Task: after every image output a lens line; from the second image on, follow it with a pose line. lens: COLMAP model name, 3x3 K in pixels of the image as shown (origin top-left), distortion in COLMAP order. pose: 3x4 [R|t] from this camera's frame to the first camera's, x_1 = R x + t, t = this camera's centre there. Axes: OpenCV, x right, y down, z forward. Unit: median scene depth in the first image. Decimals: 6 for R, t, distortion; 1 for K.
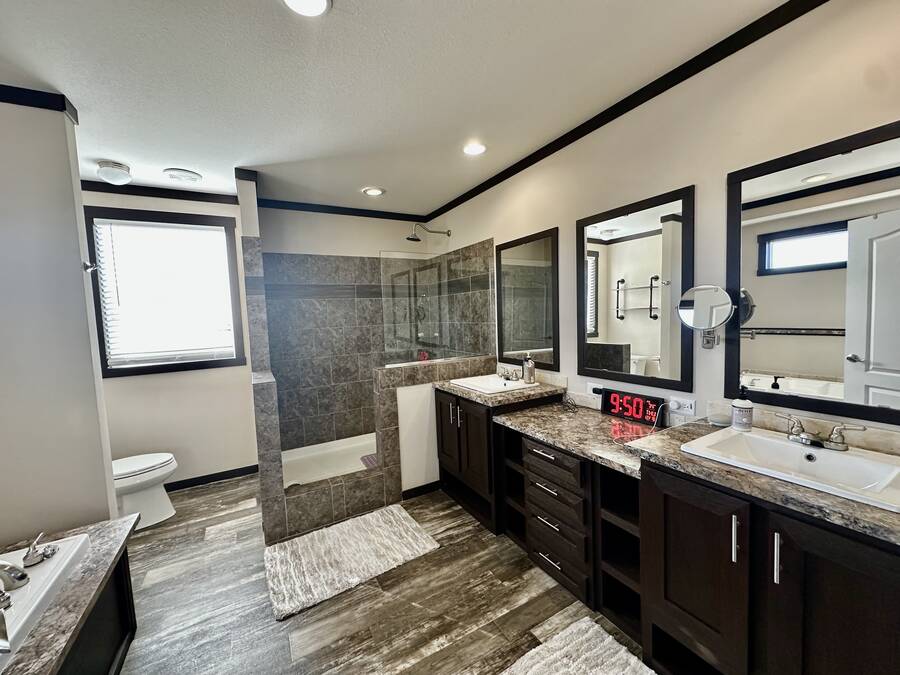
lens RADIAL K [[361.5, 0, 450.0], [0, 361.5, 337.5], [0, 0, 1]] dist [-0.001702, 0.000284]
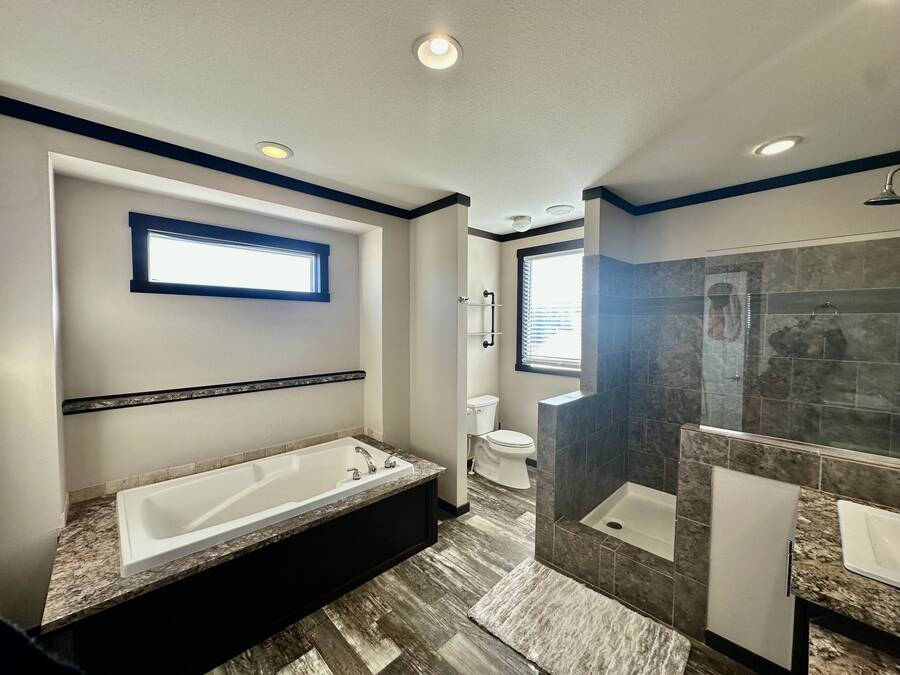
lens RADIAL K [[361.5, 0, 450.0], [0, 361.5, 337.5], [0, 0, 1]] dist [-0.001702, 0.000284]
pose [[0.253087, 0.083017, -0.963875, 0.337892], [-0.078786, 0.994771, 0.064991, -0.091850], [0.964230, 0.059492, 0.258305, 0.396997]]
